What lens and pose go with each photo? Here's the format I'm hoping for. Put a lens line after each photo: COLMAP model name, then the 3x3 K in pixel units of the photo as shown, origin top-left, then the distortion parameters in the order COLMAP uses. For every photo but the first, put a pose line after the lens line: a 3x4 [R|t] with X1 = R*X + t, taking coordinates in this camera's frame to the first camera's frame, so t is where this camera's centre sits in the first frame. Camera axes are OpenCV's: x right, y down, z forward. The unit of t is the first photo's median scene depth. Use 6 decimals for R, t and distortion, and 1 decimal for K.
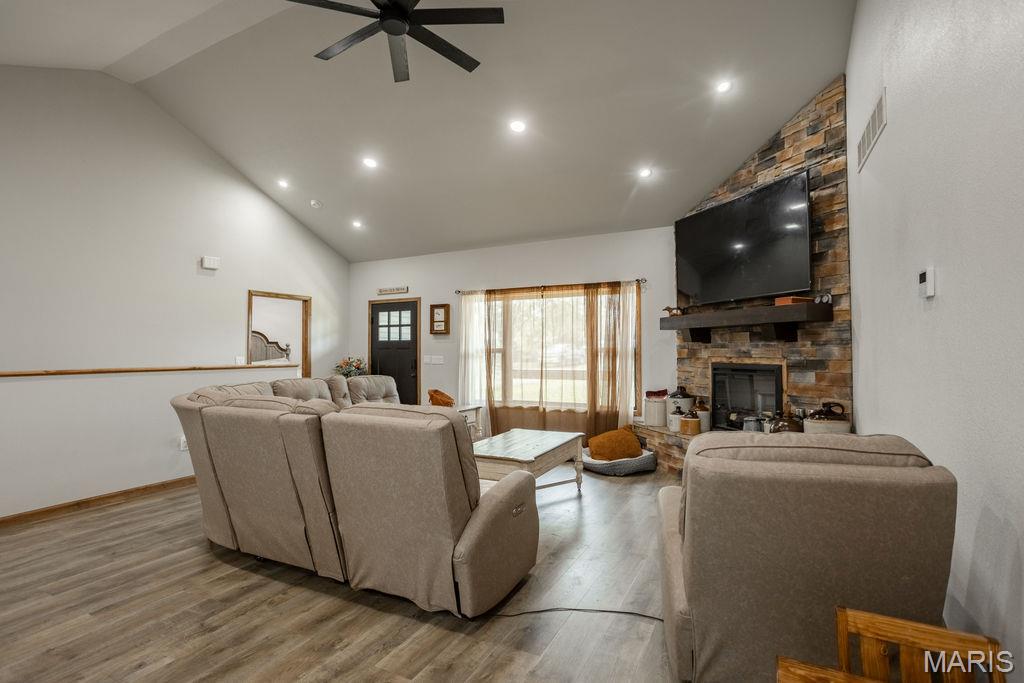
lens RADIAL K [[496.7, 0, 506.5], [0, 496.7, 340.7], [0, 0, 1]] dist [-0.016850, 0.007554]
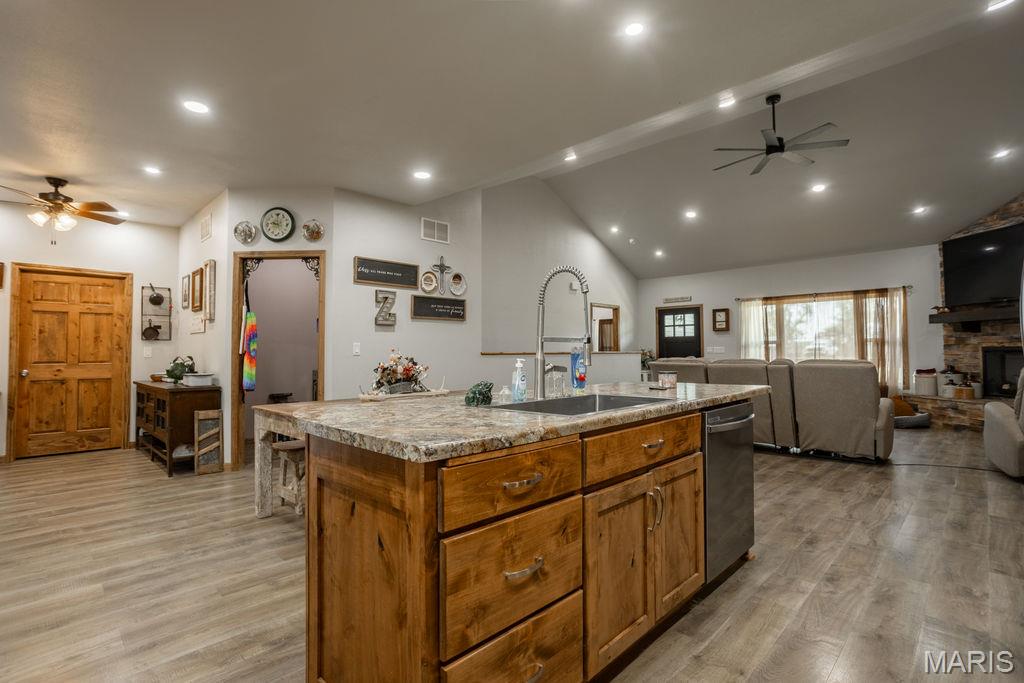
lens RADIAL K [[496.7, 0, 492.8], [0, 496.7, 344.1], [0, 0, 1]] dist [-0.016850, 0.007554]
pose [[0.956945, -0.007251, -0.290180, -0.393765], [0.006780, 0.999974, -0.002629, 0.026326], [0.290192, 0.000549, 0.956968, -0.556119]]
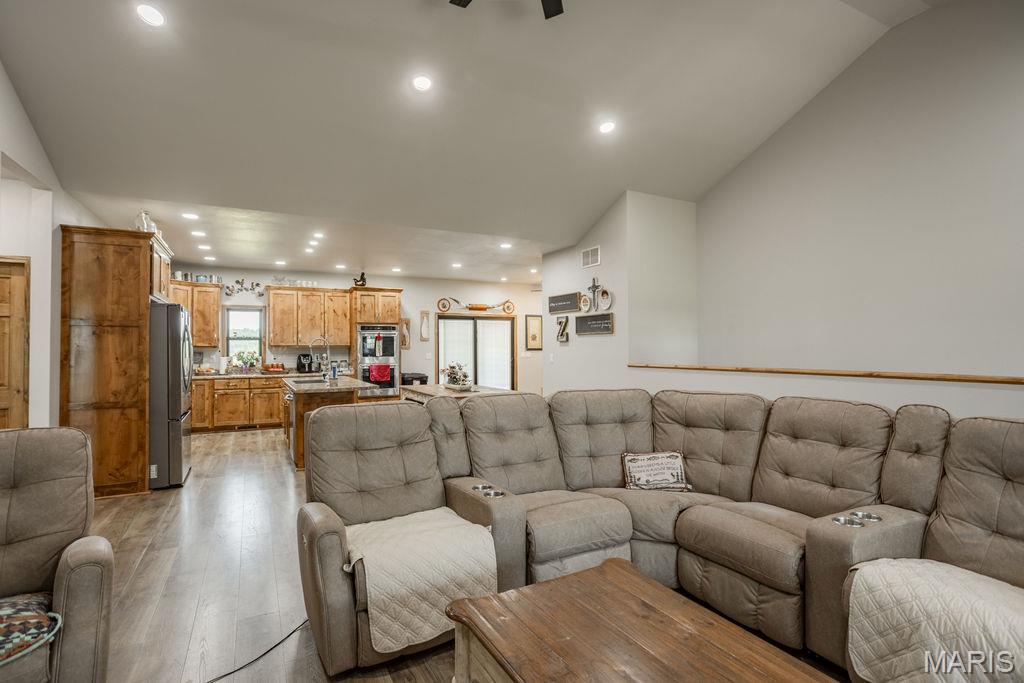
lens RADIAL K [[496.7, 0, 508.8], [0, 496.7, 341.9], [0, 0, 1]] dist [-0.016850, 0.007554]
pose [[-0.562087, 0.002890, -0.827073, 0.552886], [0.024024, 0.999629, -0.012834, -0.008399], [0.826729, -0.027083, -0.561948, 1.449781]]
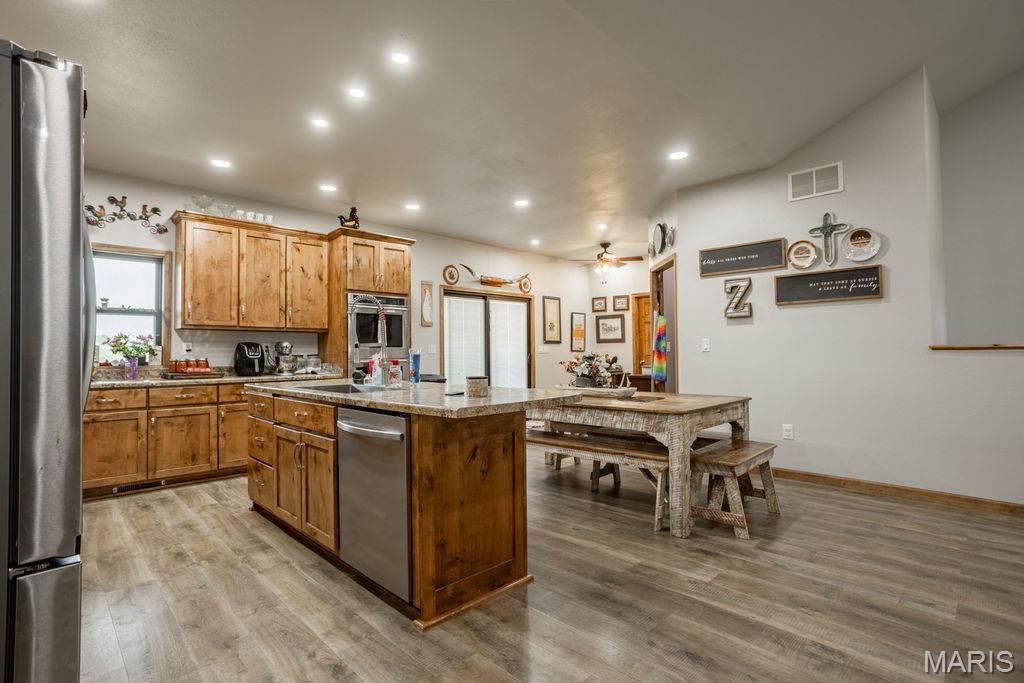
lens RADIAL K [[496.7, 0, 514.4], [0, 496.7, 337.3], [0, 0, 1]] dist [-0.016850, 0.007554]
pose [[-0.298209, -0.017970, -0.954332, 0.215226], [0.027011, 0.999263, -0.027256, 0.035093], [0.954118, -0.033905, -0.297503, 0.450382]]
